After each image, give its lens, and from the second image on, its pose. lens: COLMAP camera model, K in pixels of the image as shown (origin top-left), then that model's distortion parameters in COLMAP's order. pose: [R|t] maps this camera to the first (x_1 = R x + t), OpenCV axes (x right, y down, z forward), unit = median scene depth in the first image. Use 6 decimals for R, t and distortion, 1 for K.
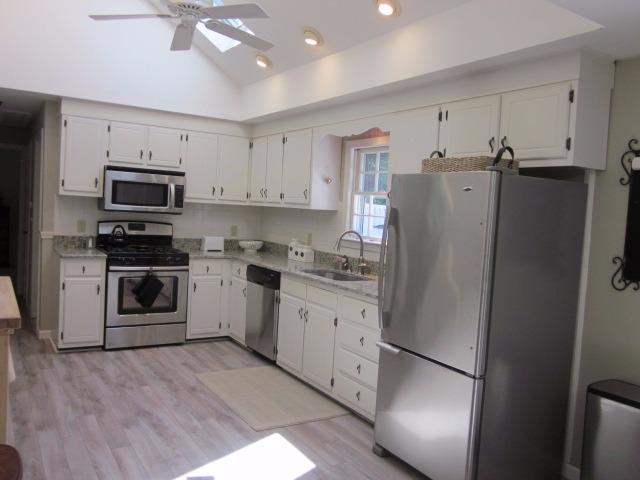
lens RADIAL K [[534.8, 0, 319.3], [0, 534.8, 239.8], [0, 0, 1]] dist [-0.038845, 0.009286]
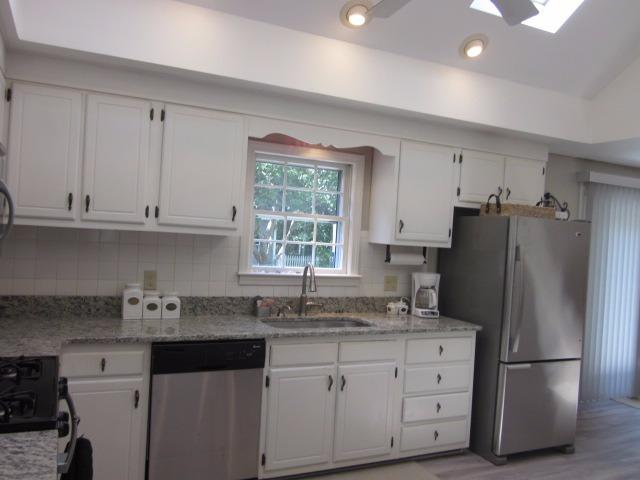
lens RADIAL K [[534.8, 0, 319.6], [0, 534.8, 240.1], [0, 0, 1]] dist [-0.038845, 0.009286]
pose [[0.125437, -0.059283, 0.990329, -0.680065], [0.008180, 0.998241, 0.058720, -0.092564], [-0.992068, 0.000735, 0.125702, 0.829754]]
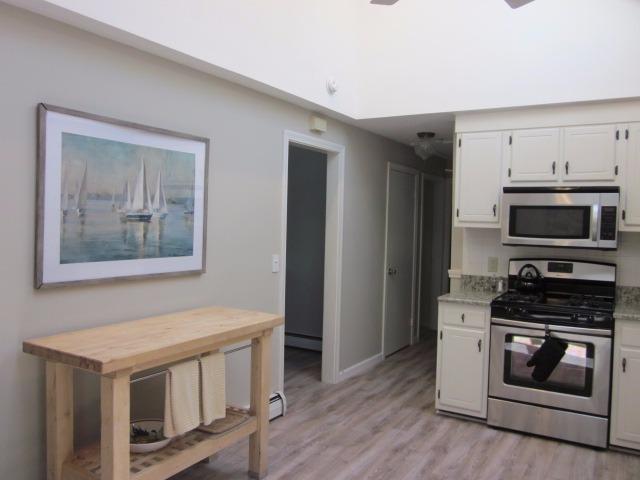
lens RADIAL K [[534.8, 0, 320.1], [0, 534.8, 239.2], [0, 0, 1]] dist [-0.038845, 0.009286]
pose [[0.447423, -0.020339, -0.894091, 0.174028], [-0.045930, 0.997899, -0.045685, -0.015379], [0.893142, 0.061506, 0.445549, 0.405329]]
